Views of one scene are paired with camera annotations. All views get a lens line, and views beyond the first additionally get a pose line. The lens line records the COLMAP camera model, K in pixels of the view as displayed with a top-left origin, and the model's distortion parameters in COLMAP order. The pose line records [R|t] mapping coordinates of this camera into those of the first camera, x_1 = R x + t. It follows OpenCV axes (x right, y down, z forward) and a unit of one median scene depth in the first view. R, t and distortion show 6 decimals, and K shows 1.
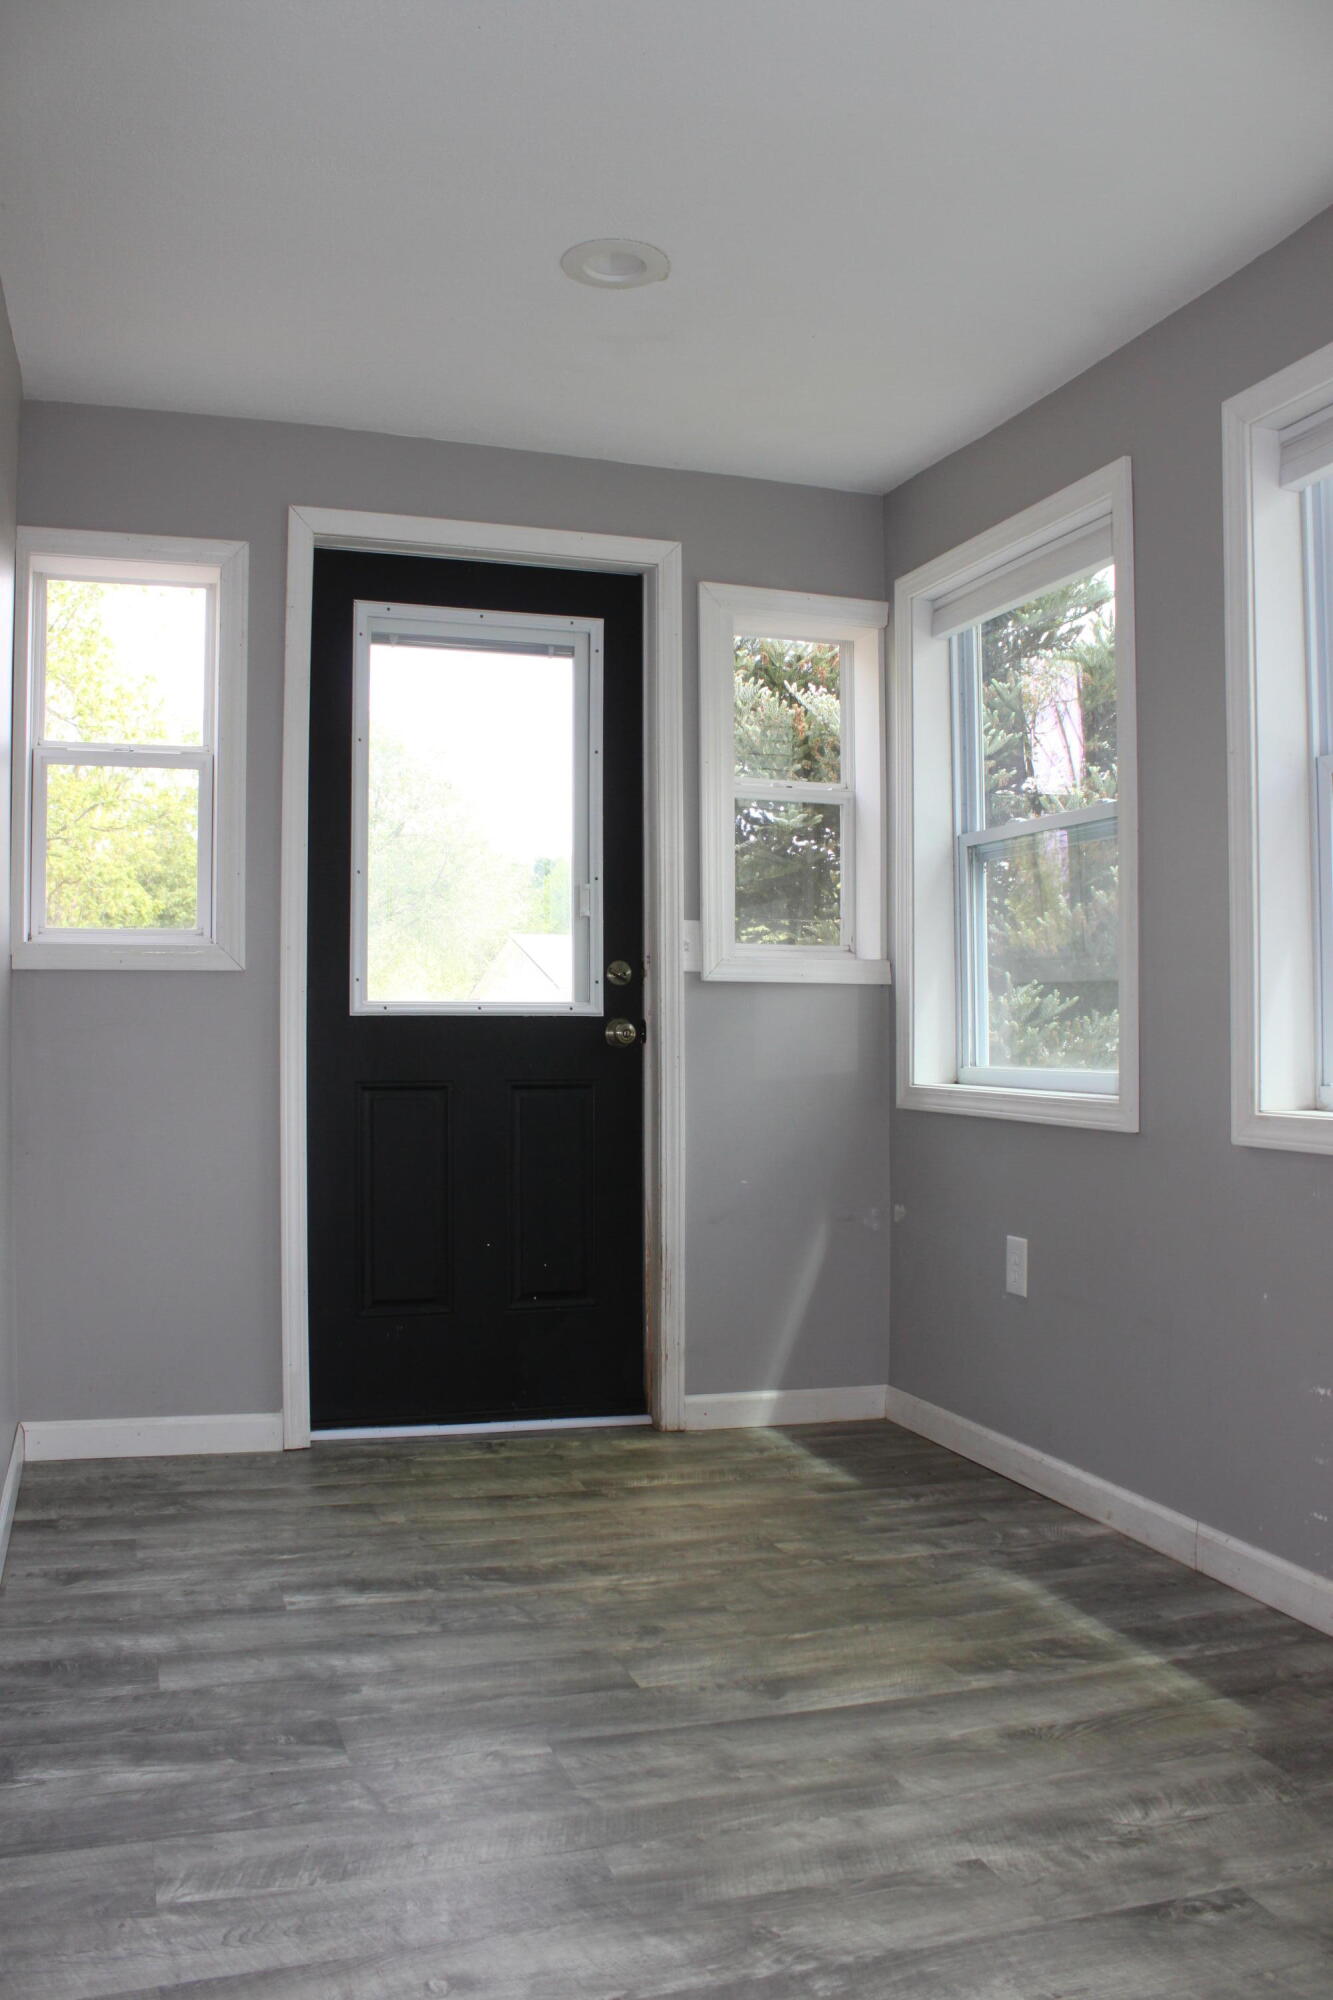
lens RADIAL K [[1754.2, 0, 665.3], [0, 1754.2, 996.4], [0, 0, 1]] dist [0.001121, 0.021268]
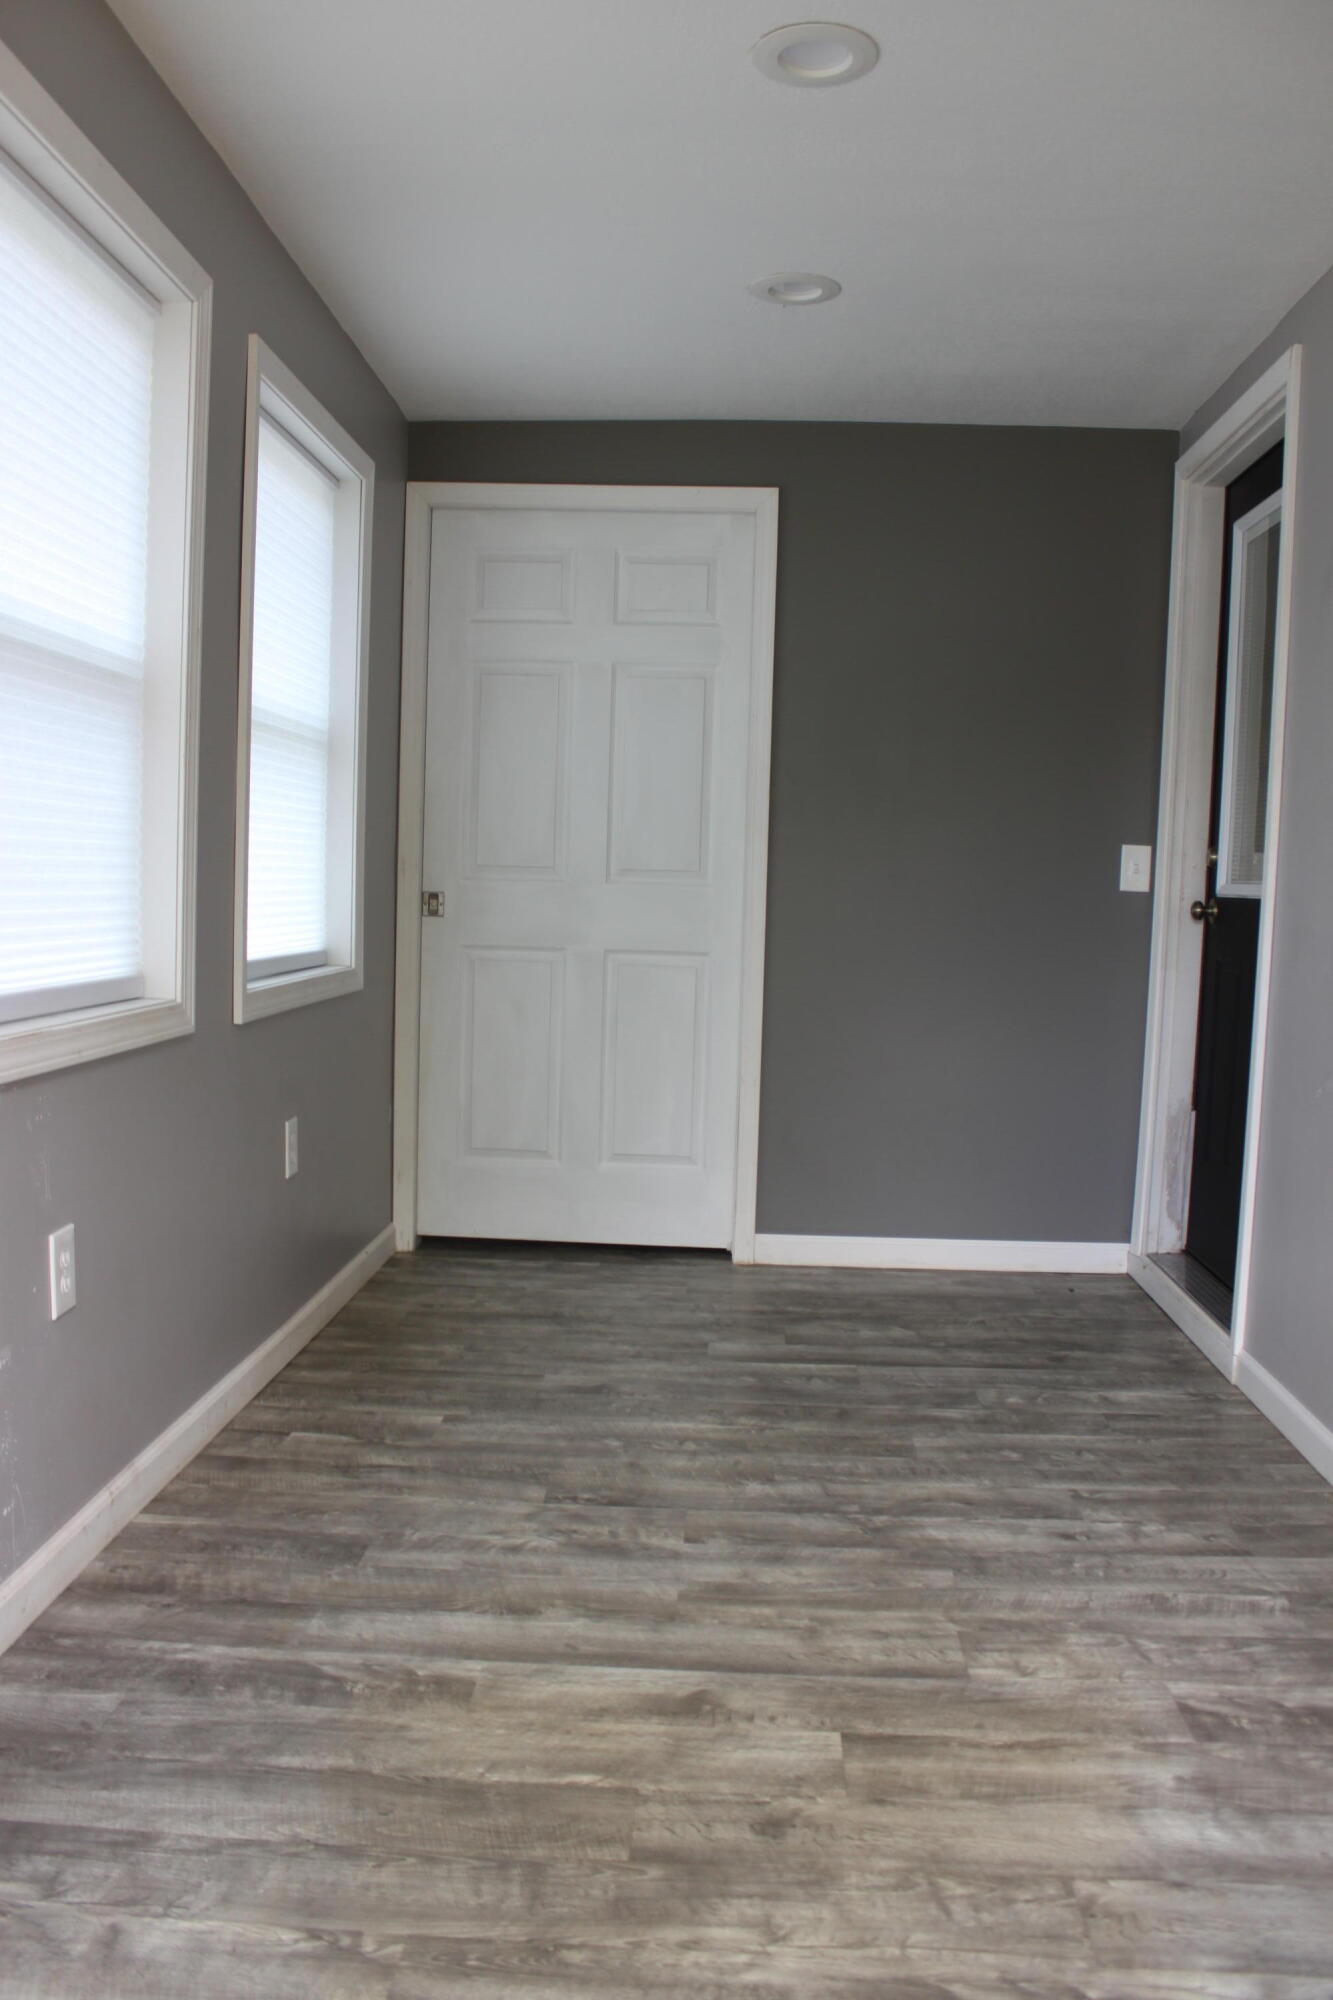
lens RADIAL K [[1754.2, 0, 667.8], [0, 1754.2, 1000.6], [0, 0, 1]] dist [0.001121, 0.021268]
pose [[-0.933660, -0.065363, 0.352145, -0.235247], [-0.052235, 0.997544, 0.046666, -0.001198], [-0.354331, 0.025176, -0.934781, 1.997709]]
